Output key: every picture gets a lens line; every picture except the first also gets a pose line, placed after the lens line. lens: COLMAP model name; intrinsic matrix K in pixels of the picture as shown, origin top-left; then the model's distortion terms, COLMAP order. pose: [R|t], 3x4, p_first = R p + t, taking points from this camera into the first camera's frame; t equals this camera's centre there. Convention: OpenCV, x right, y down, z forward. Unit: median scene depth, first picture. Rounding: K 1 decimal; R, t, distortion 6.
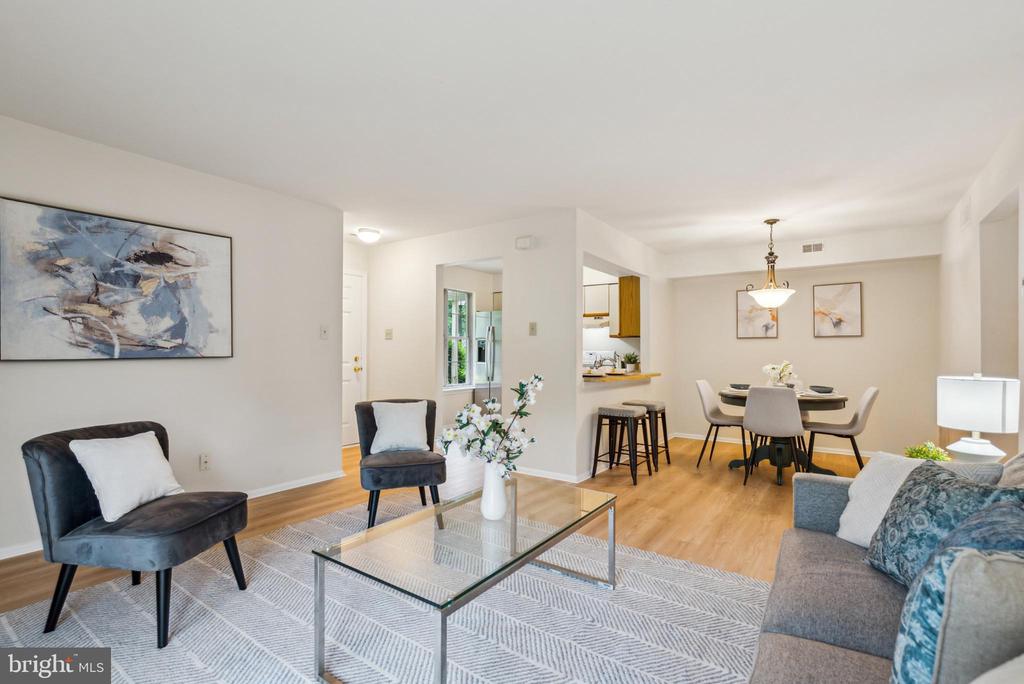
lens RADIAL K [[472.8, 0, 509.6], [0, 472.8, 346.1], [0, 0, 1]] dist [-0.001731, 0.000827]
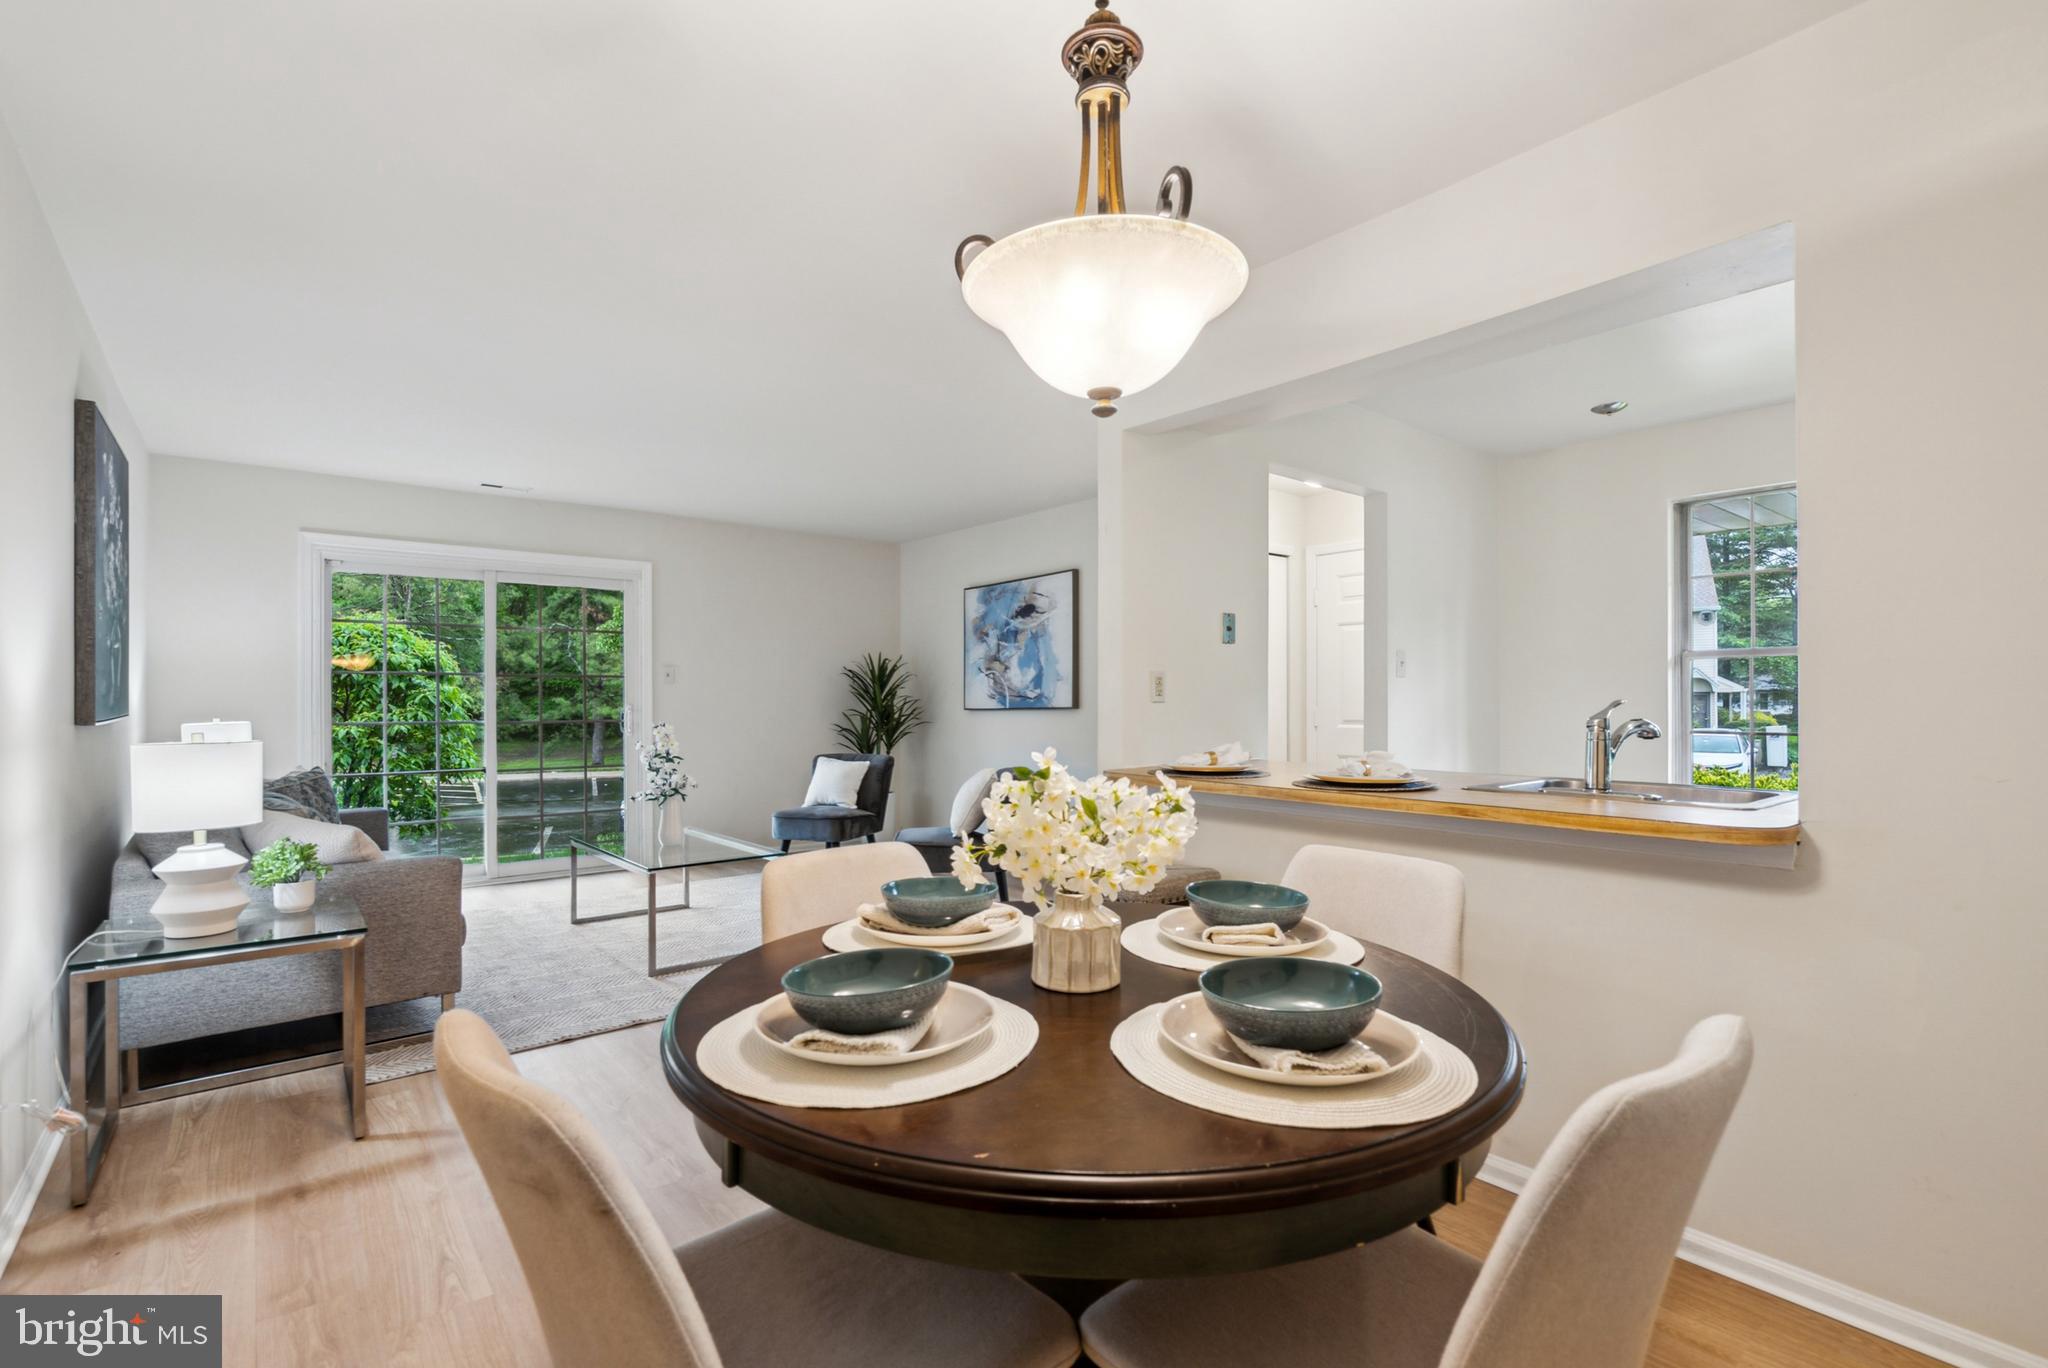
lens RADIAL K [[938.2, 0, 1017.0], [0, 938.2, 697.8], [0, 0, 1]] dist [-0.003250, 0.000372]
pose [[-0.263128, -0.008530, -0.964723, 0.904158], [0.012169, 0.999852, -0.012160, 0.019931], [0.964684, -0.014940, -0.262985, 1.122825]]
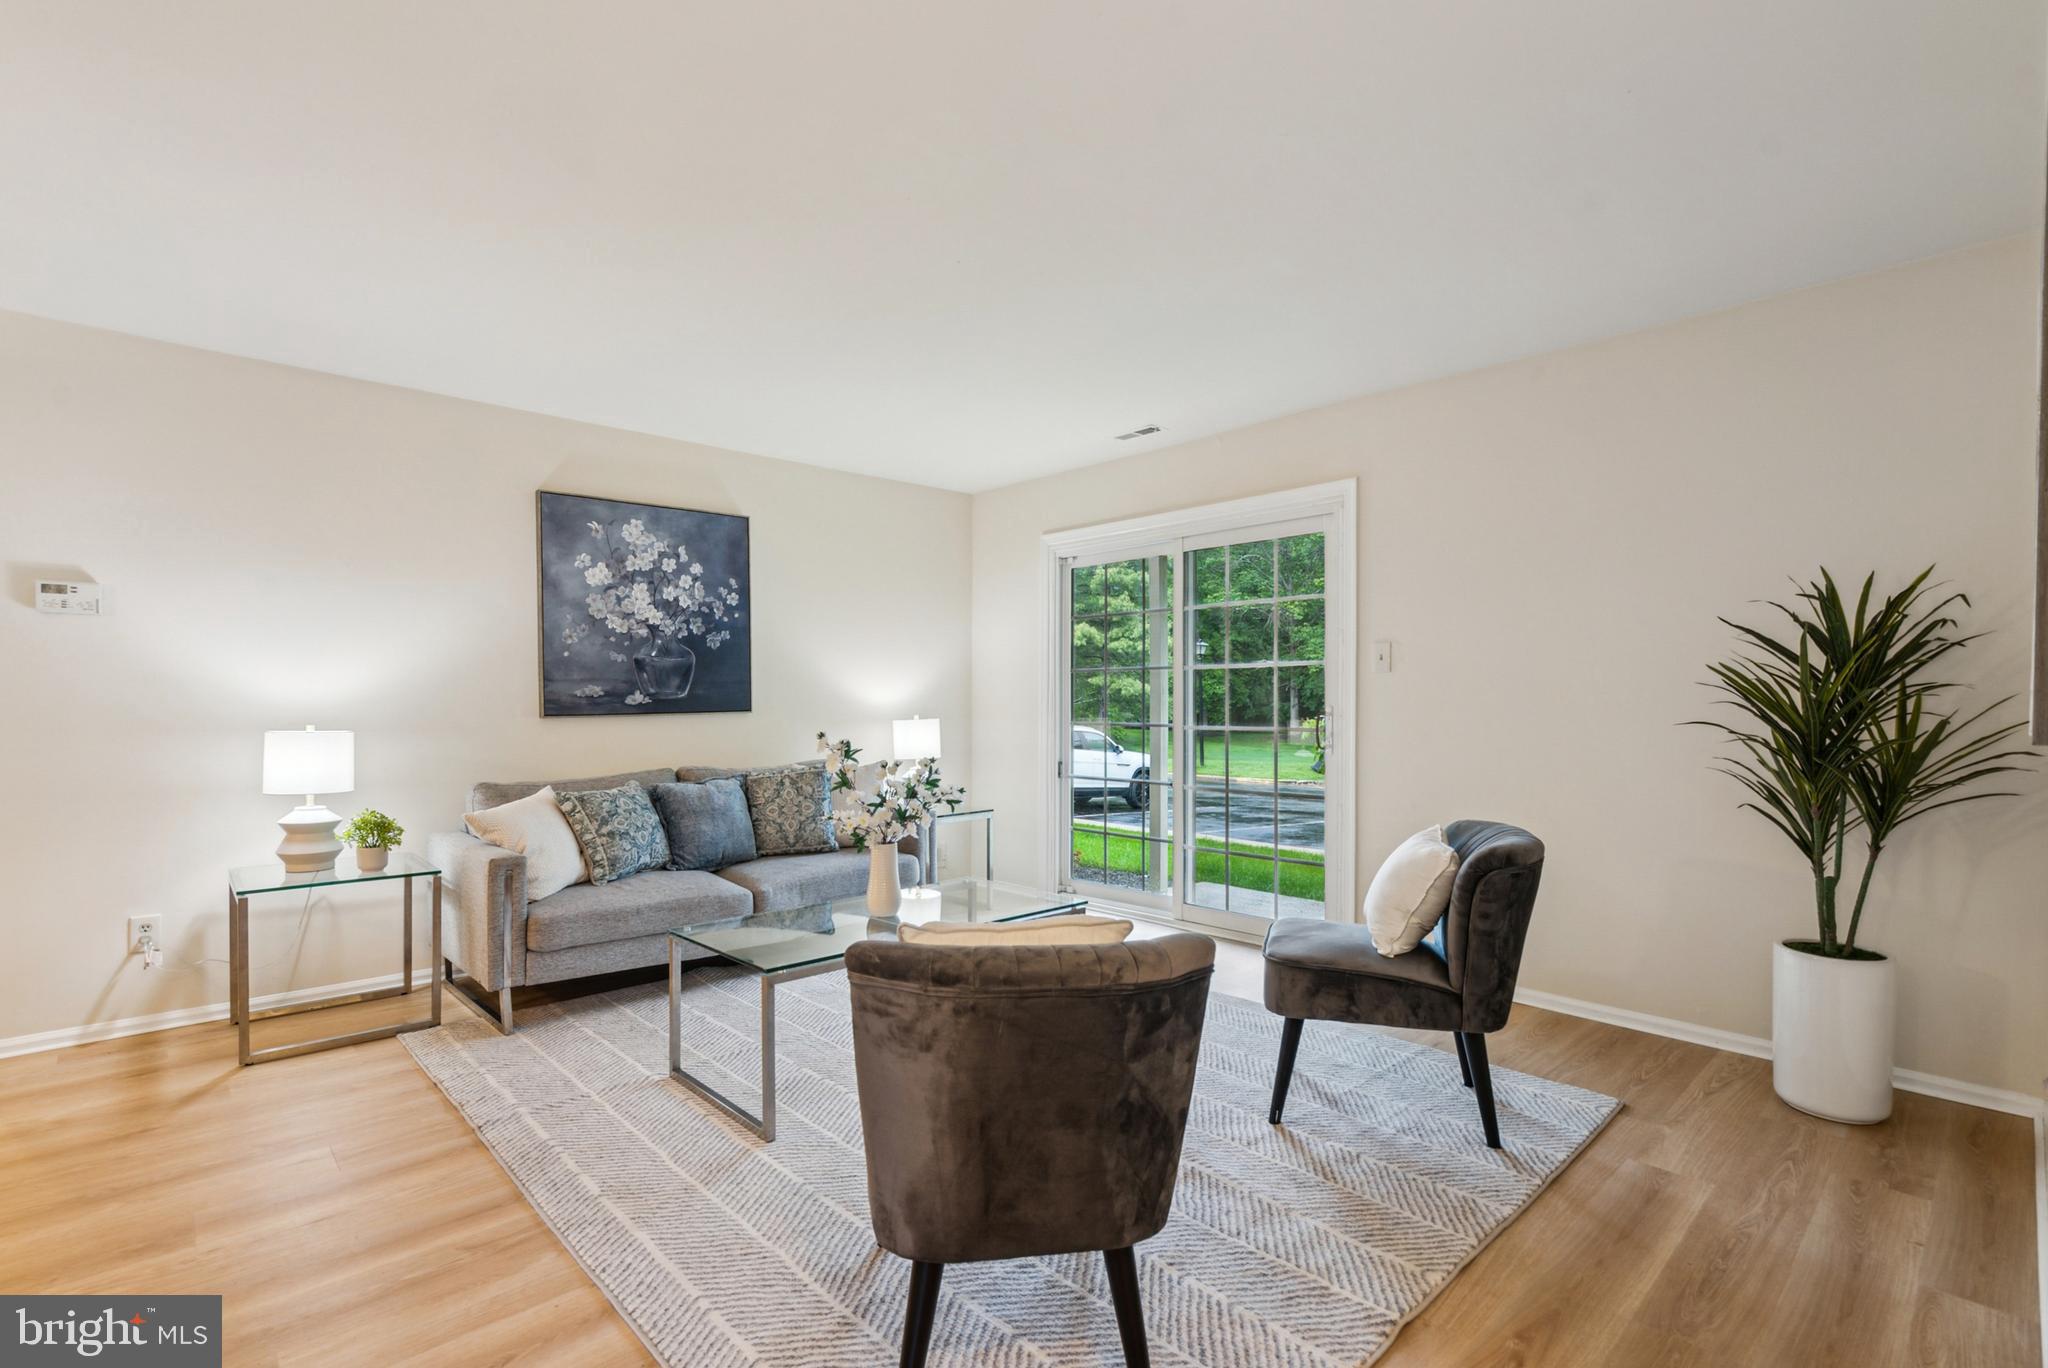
lens RADIAL K [[939.8, 0, 1018.8], [0, 939.8, 701.0], [0, 0, 1]] dist [-0.004335, 0.000855]
pose [[-0.980645, -0.004413, 0.195743, -0.255834], [-0.006553, 0.999926, -0.010285, 0.012455], [-0.195683, -0.011369, -0.980601, 1.149520]]
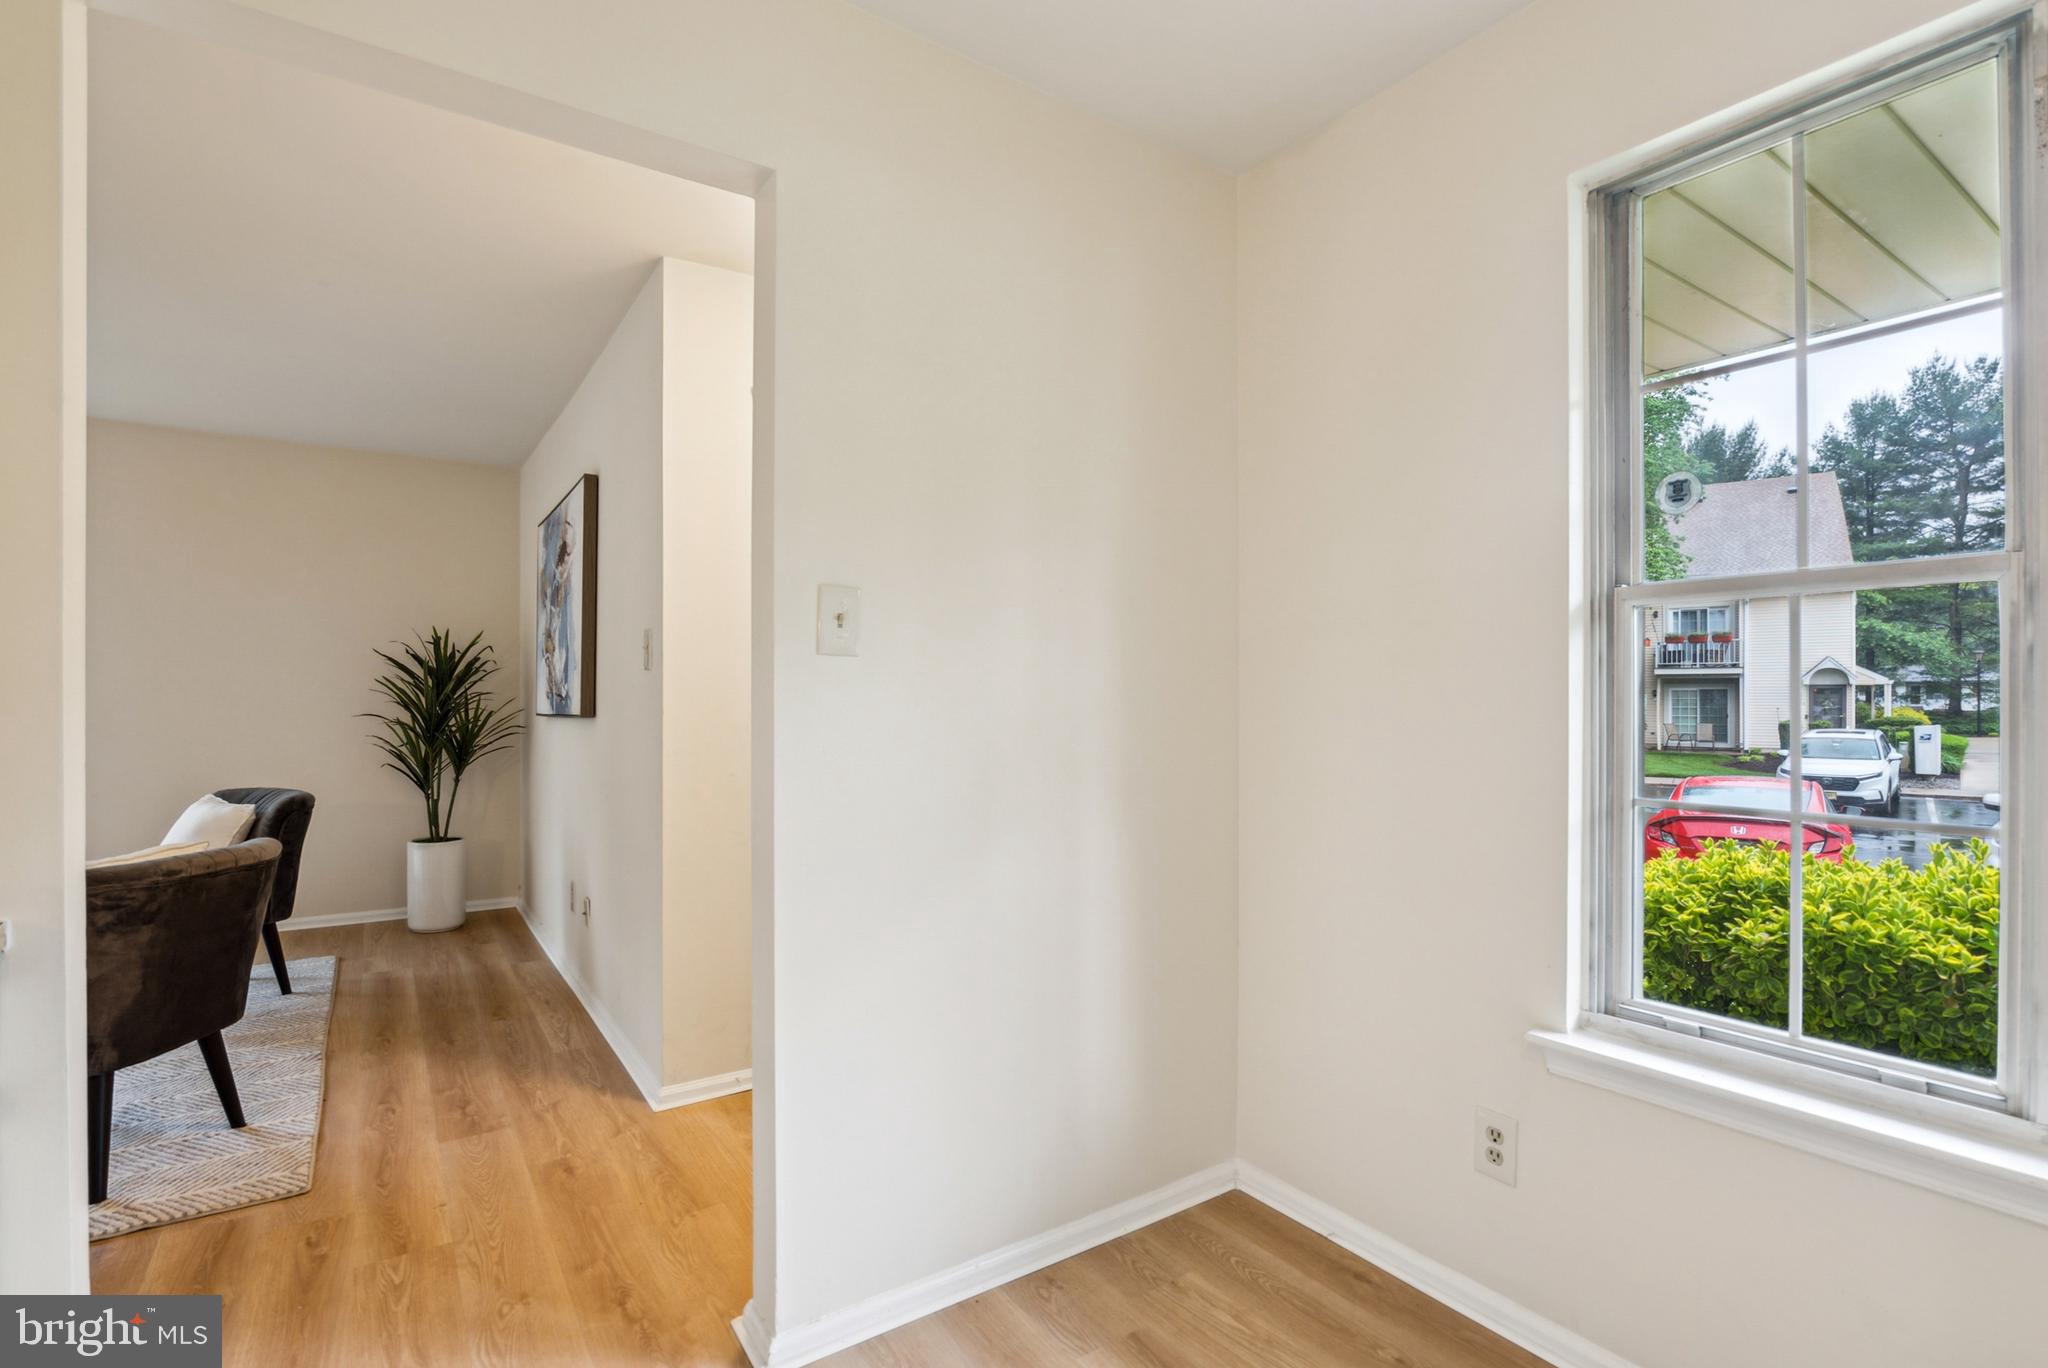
lens RADIAL K [[956.0, 0, 1010.2], [0, 956.0, 696.7], [0, 0, 1]] dist [-0.013150, -0.000156]
pose [[-0.350544, -0.002078, -0.936544, 0.156367], [0.011019, 0.999919, -0.006344, 0.011645], [0.936481, -0.012544, -0.350493, 1.470231]]
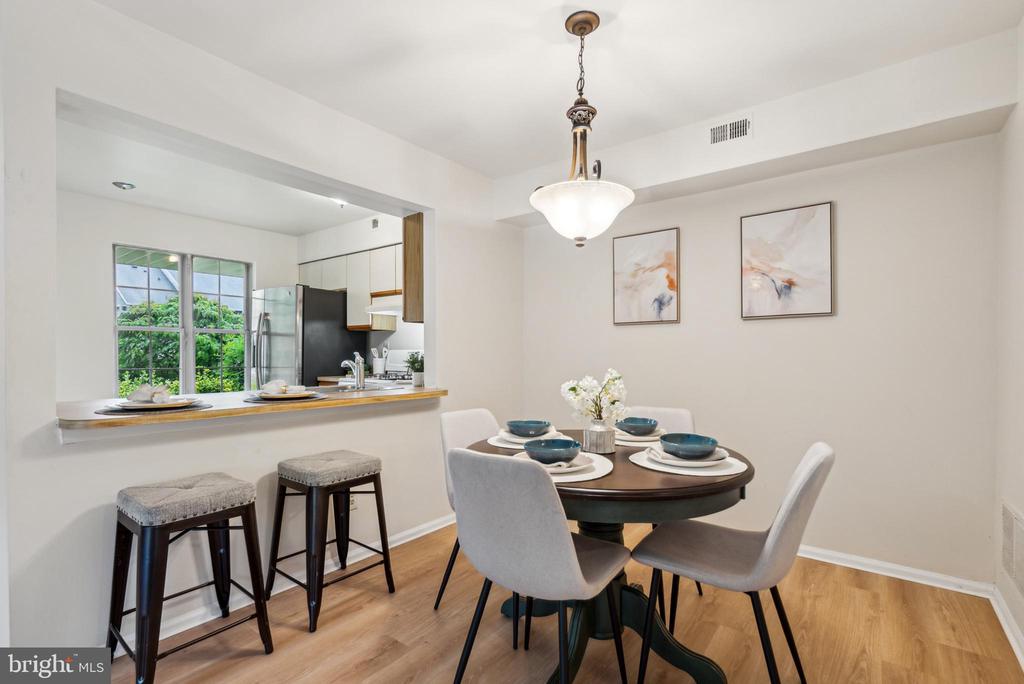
lens RADIAL K [[472.4, 0, 511.5], [0, 472.4, 356.0], [0, 0, 1]] dist [-0.003554, 0.000796]
pose [[0.999322, -0.006003, -0.036336, 0.543353], [0.006666, 0.999813, 0.018138, 0.013282], [0.036221, -0.018368, 0.999175, 0.632847]]
